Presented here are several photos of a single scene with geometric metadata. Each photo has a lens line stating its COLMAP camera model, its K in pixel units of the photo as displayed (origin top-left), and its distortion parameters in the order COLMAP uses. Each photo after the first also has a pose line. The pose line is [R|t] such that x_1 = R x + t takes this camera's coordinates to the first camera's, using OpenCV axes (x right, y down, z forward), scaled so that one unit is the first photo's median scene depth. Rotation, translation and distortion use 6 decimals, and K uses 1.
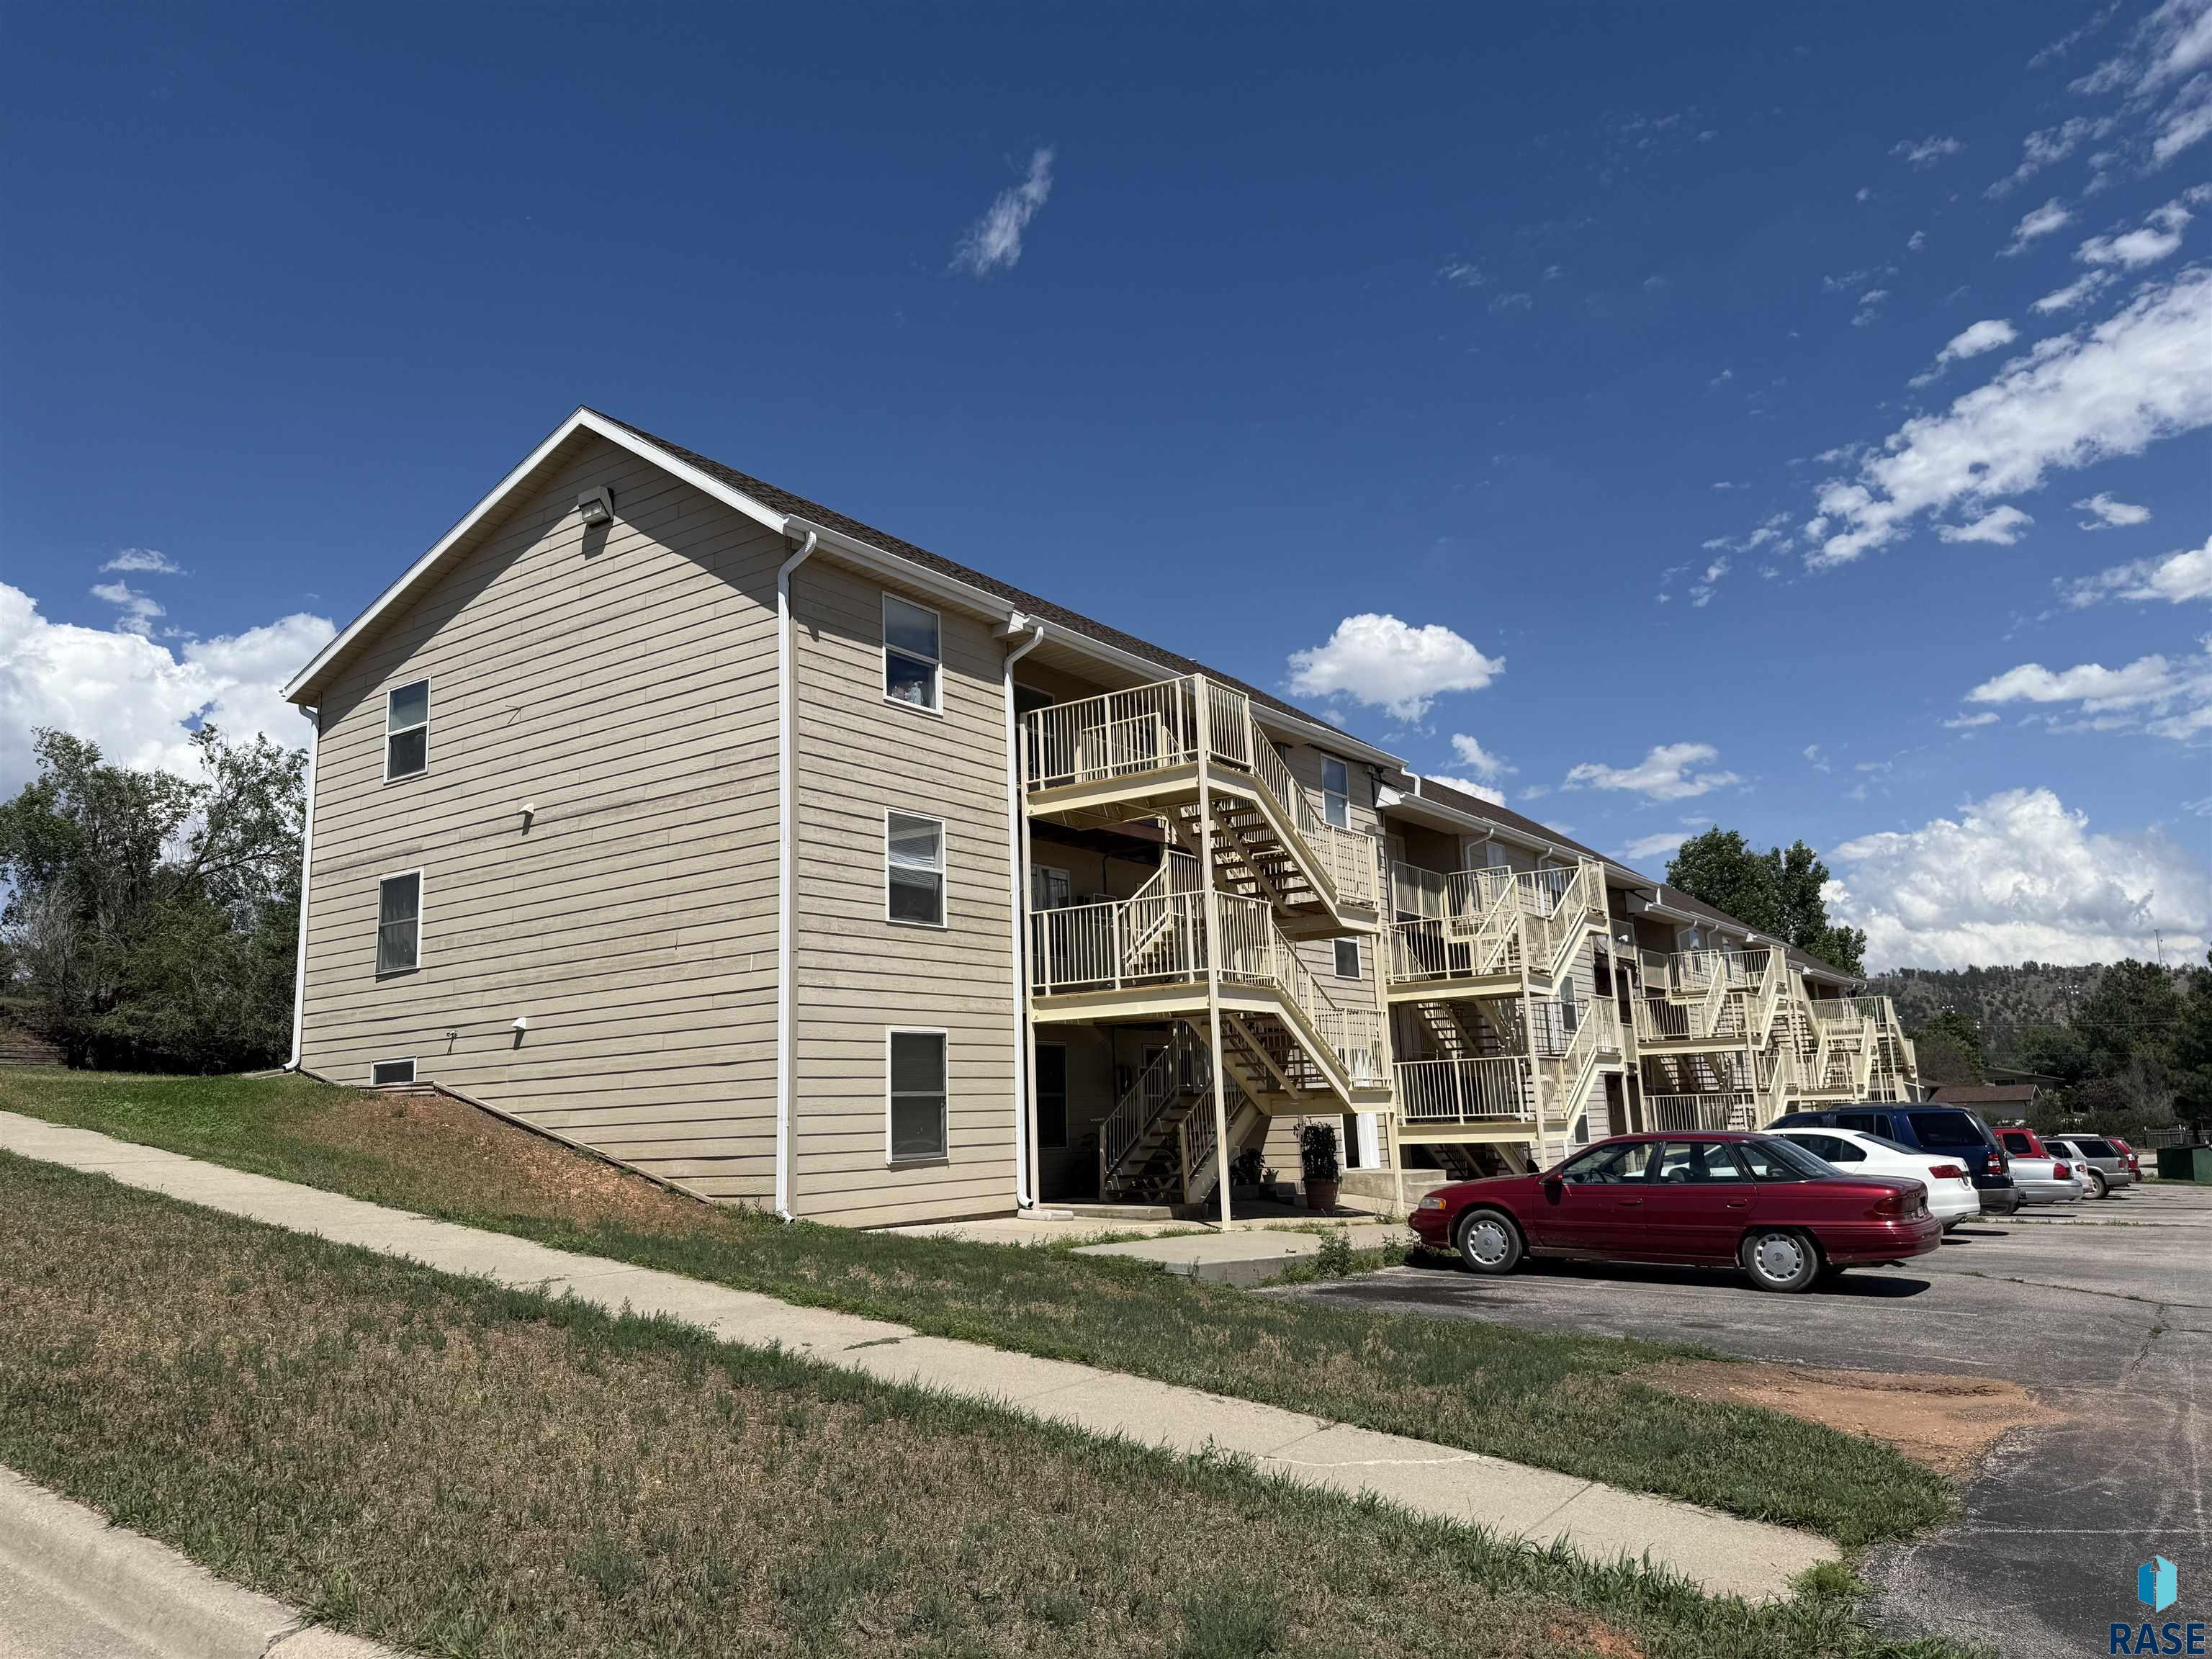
lens RADIAL K [[1545.2, 0, 1106.0], [0, 1545.2, 829.5], [0, 0, 1]] dist [0.037912, -0.037624]
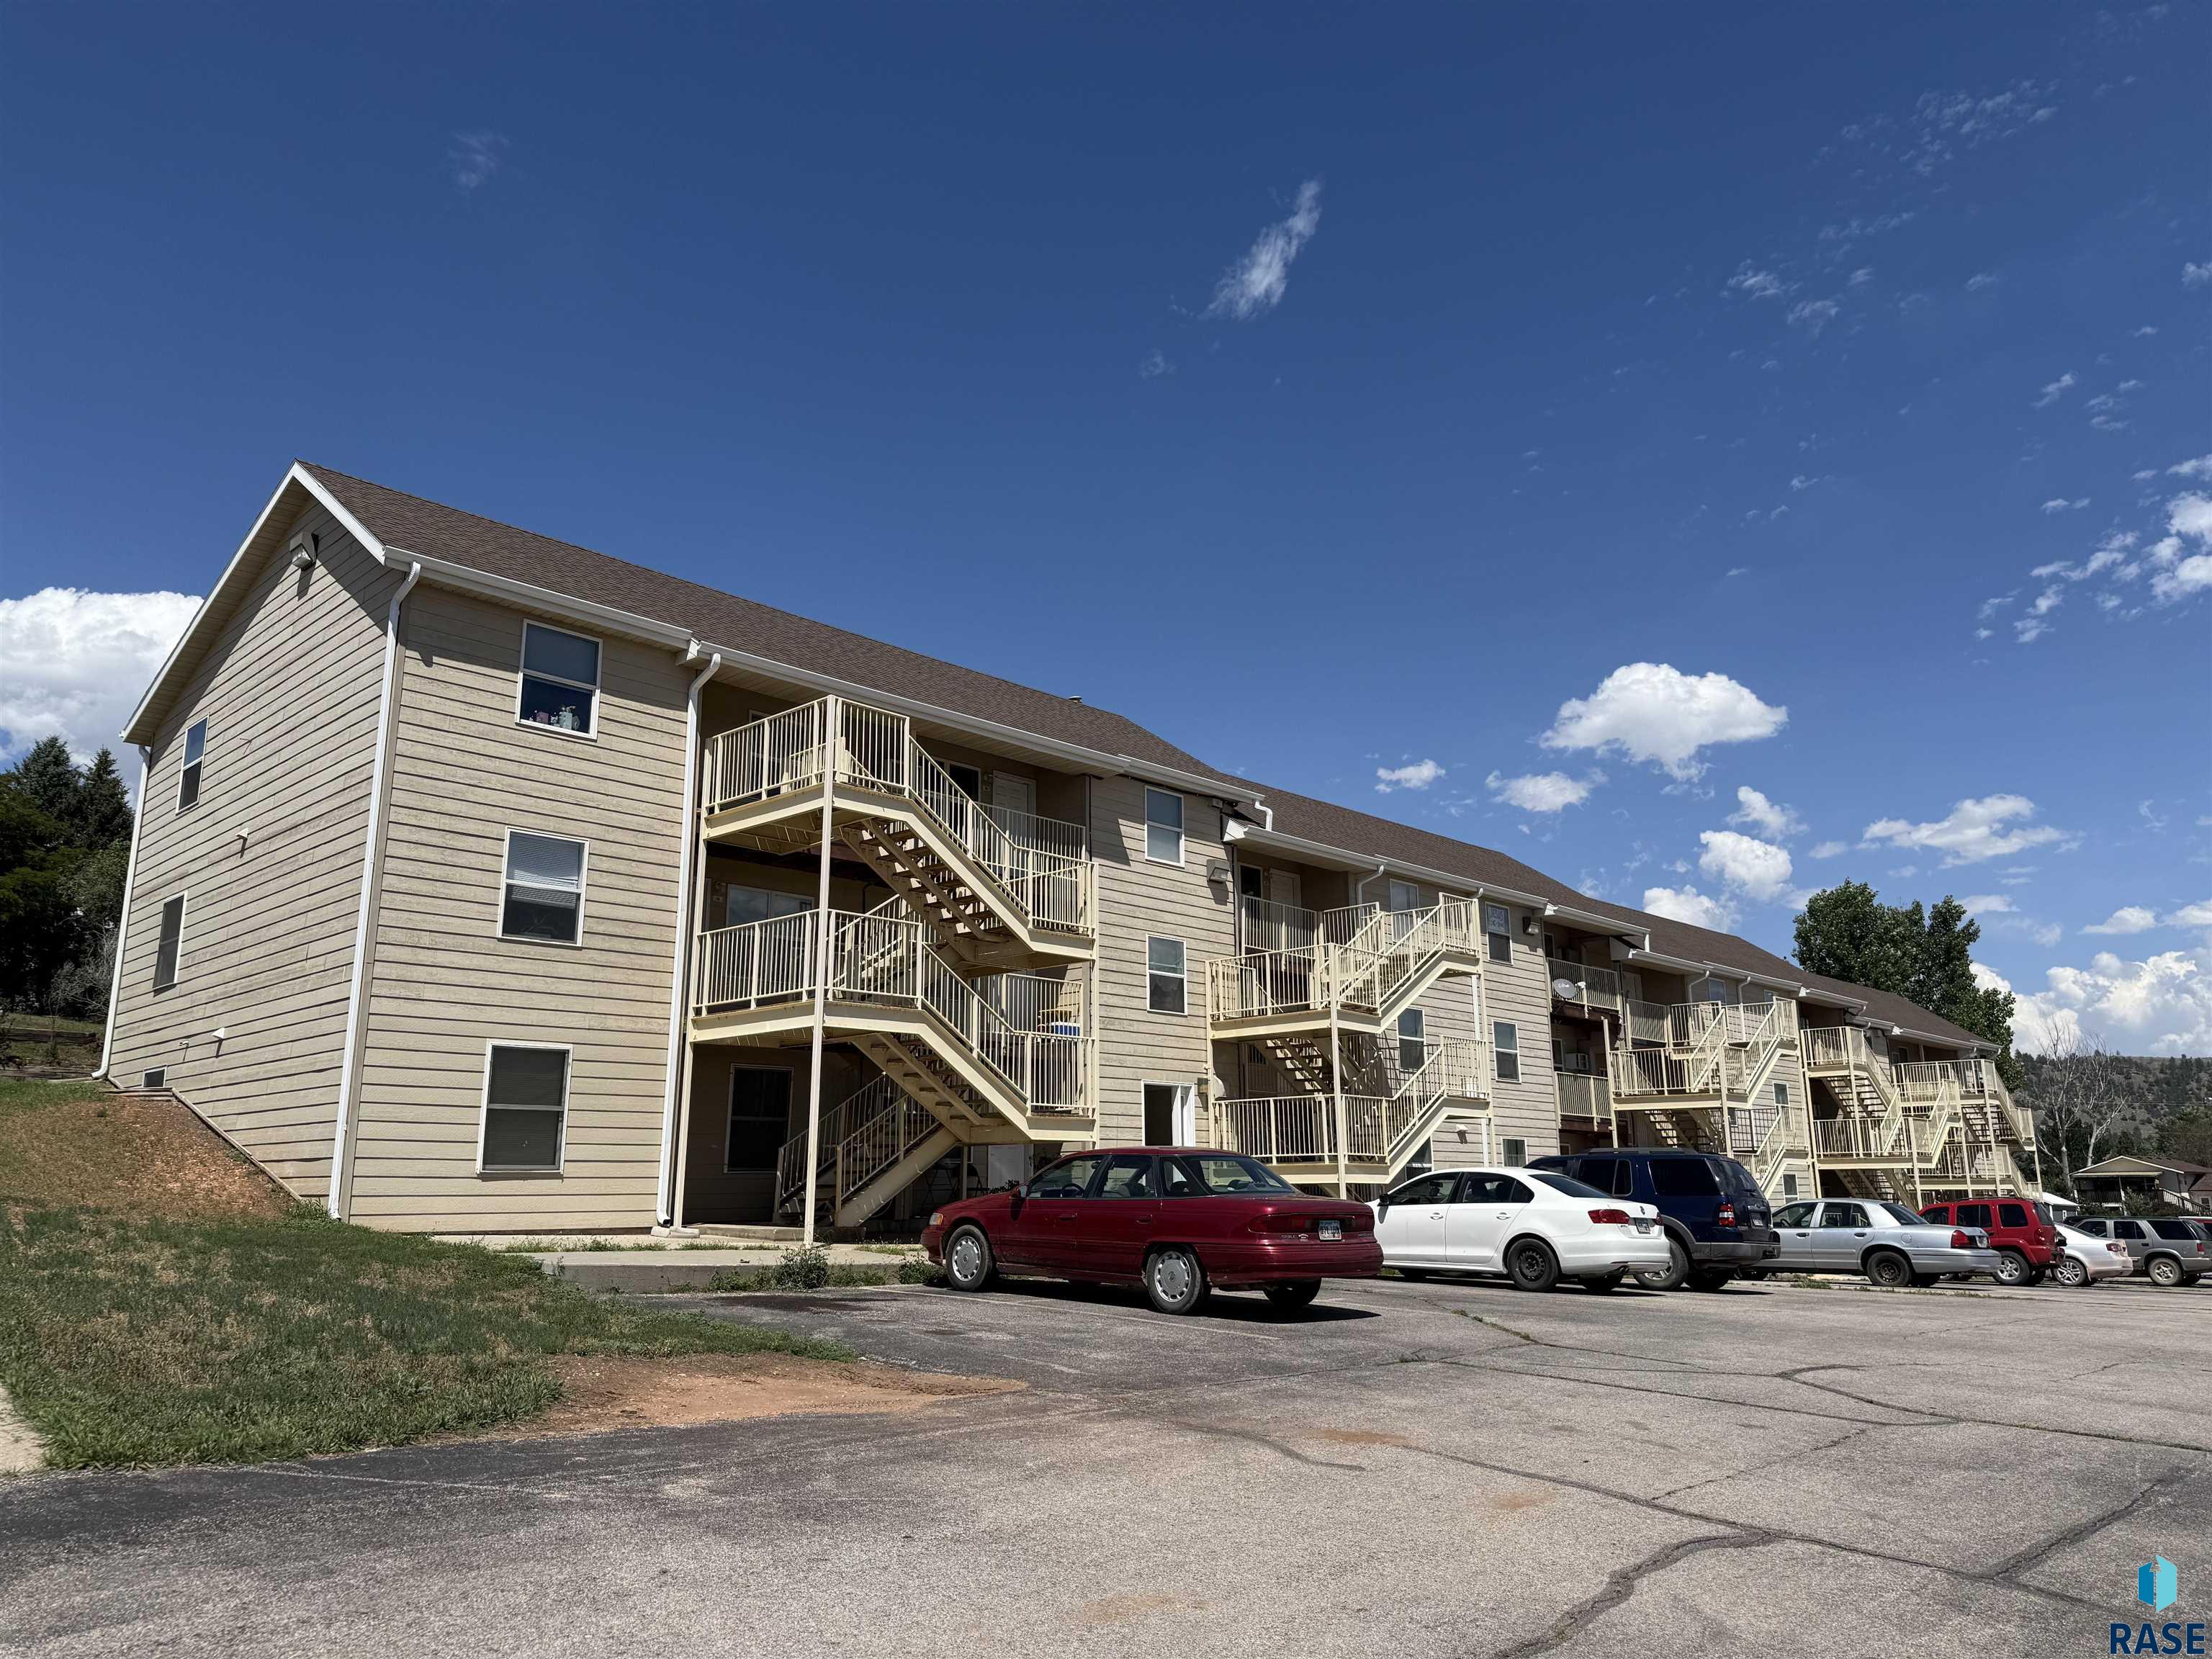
lens RADIAL K [[1619.4, 0, 1137.0], [0, 1619.4, 844.3], [0, 0, 1]] dist [0.099587, -0.117255]
pose [[0.987965, -0.001520, -0.154671, 0.390487], [-0.003129, 0.999551, -0.029808, 0.025021], [0.154647, 0.029933, 0.987516, -0.010307]]
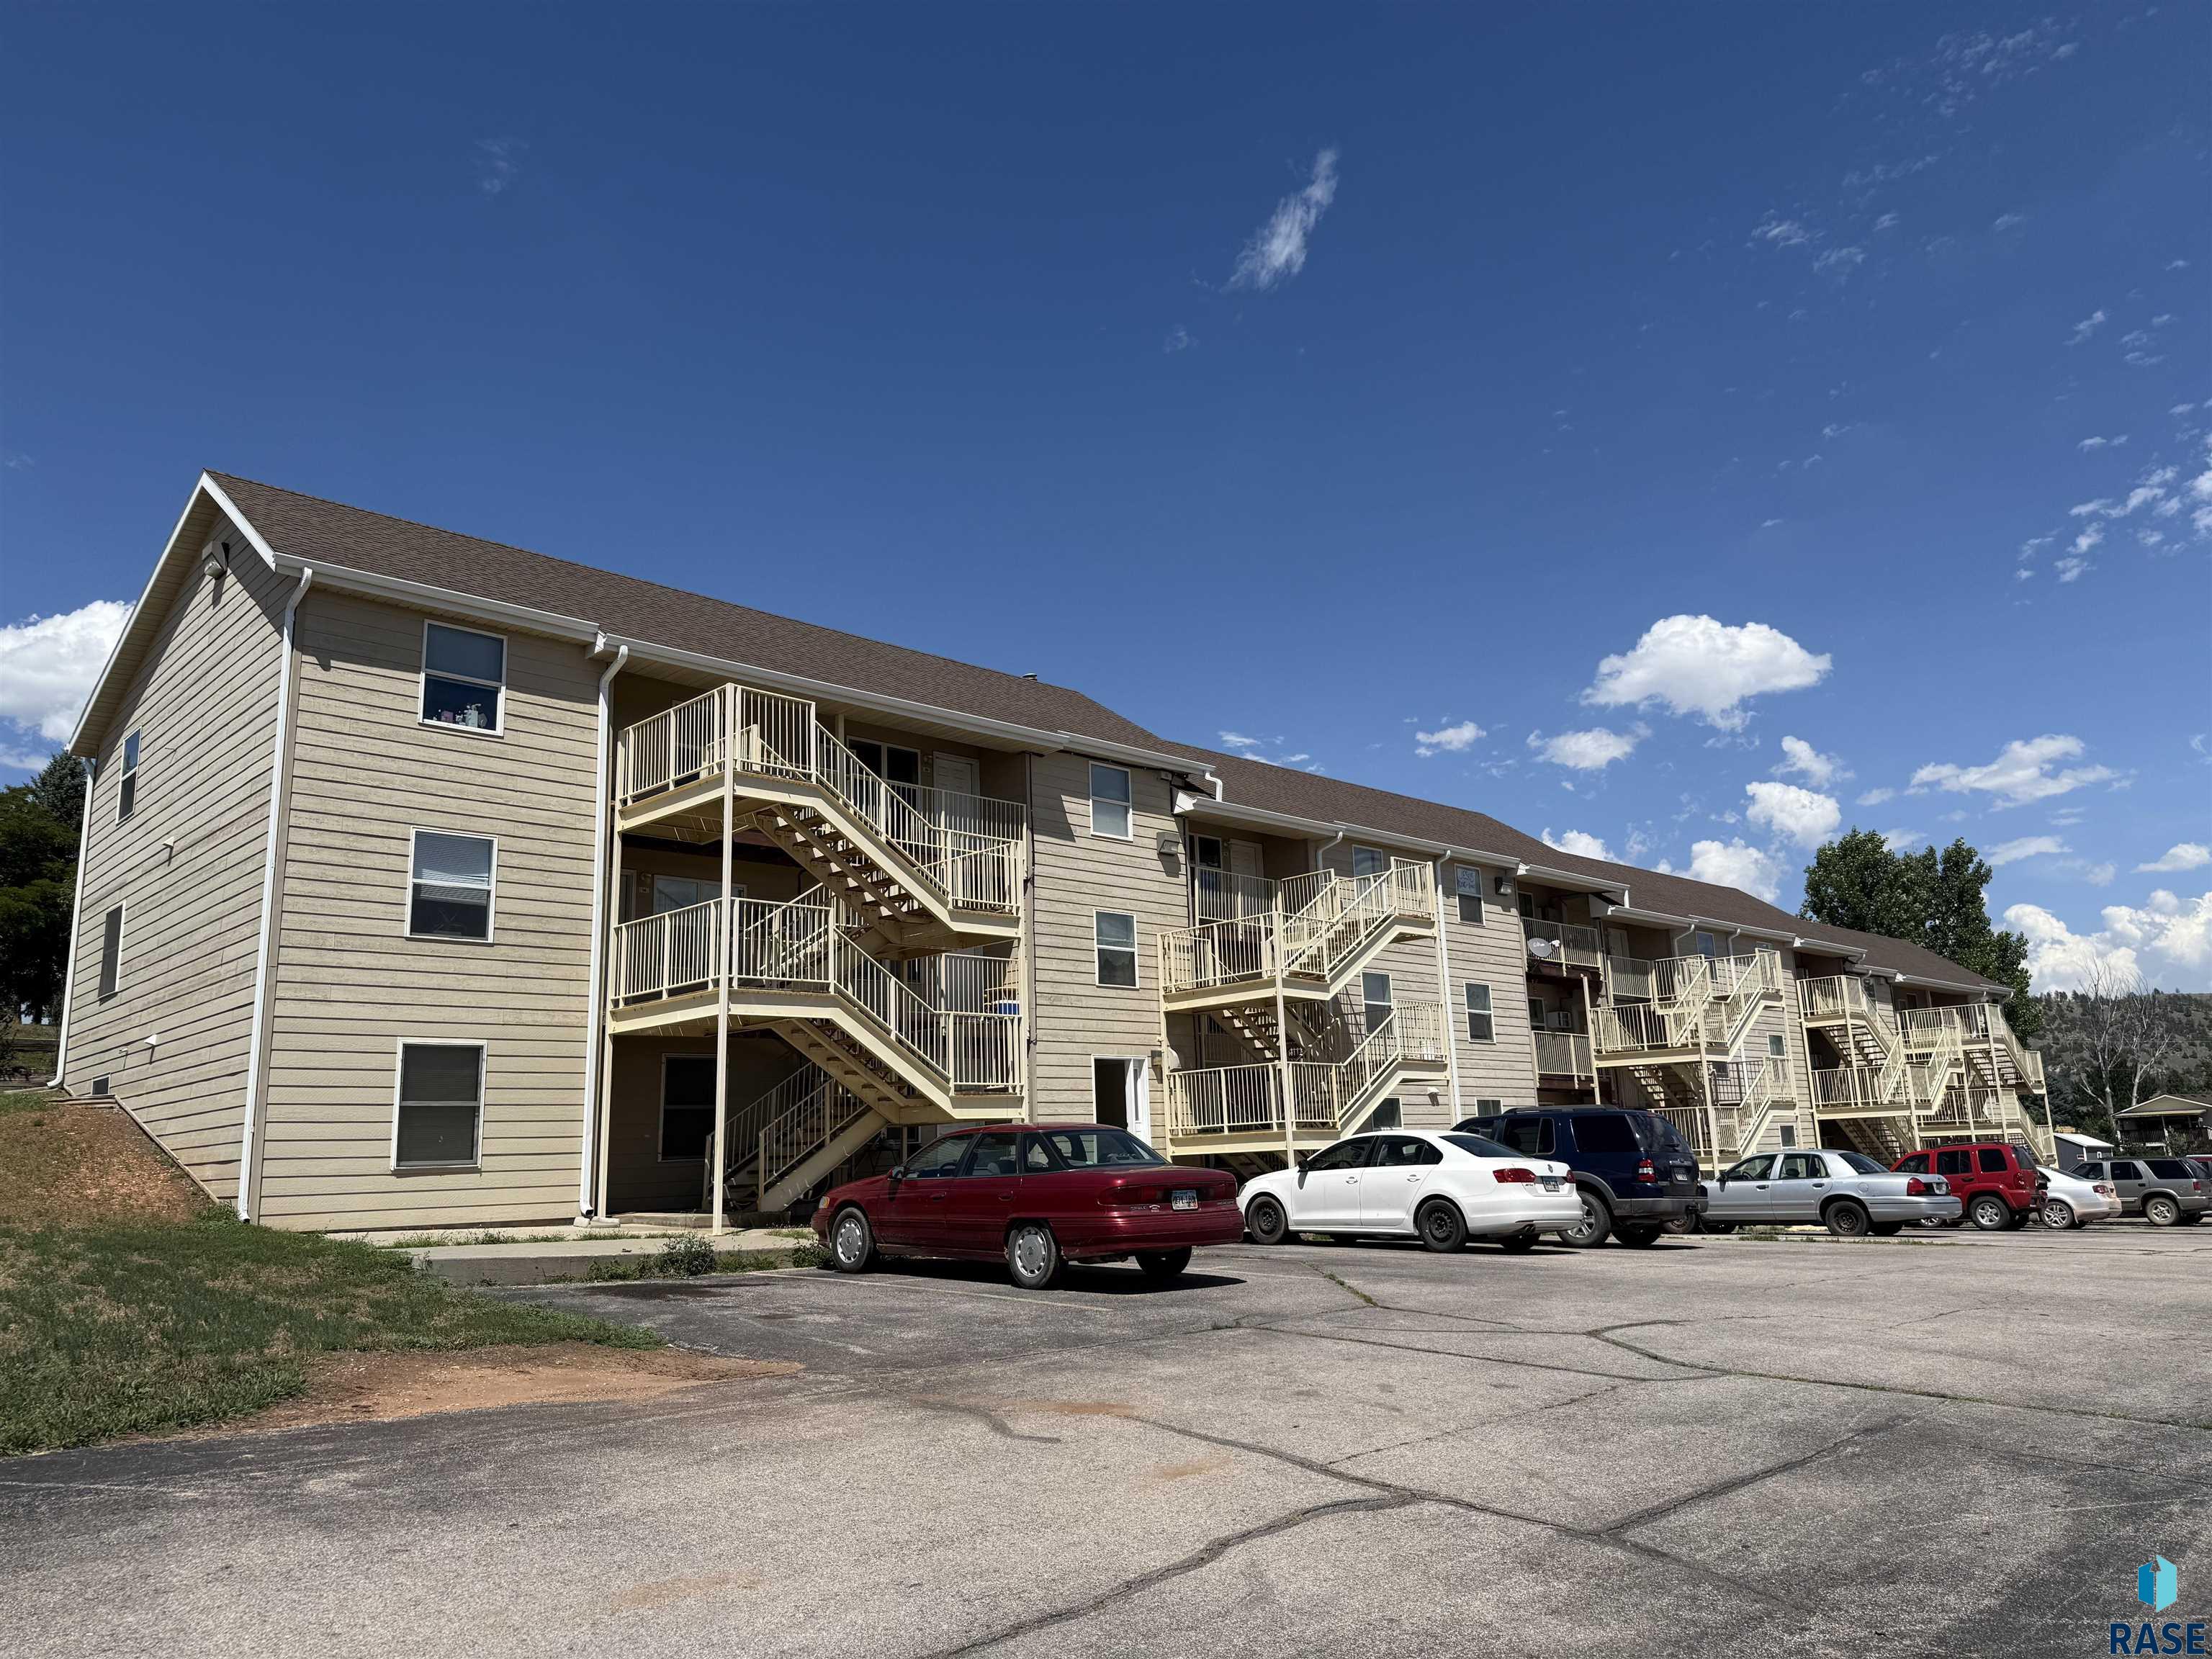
lens RADIAL K [[1617.8, 0, 1157.3], [0, 1617.8, 832.8], [0, 0, 1]] dist [0.052895, -0.047486]
pose [[0.984892, -0.035986, -0.169390, 0.474034], [0.032955, 0.999243, -0.020678, 0.025377], [0.170006, 0.014783, 0.985332, 0.006400]]
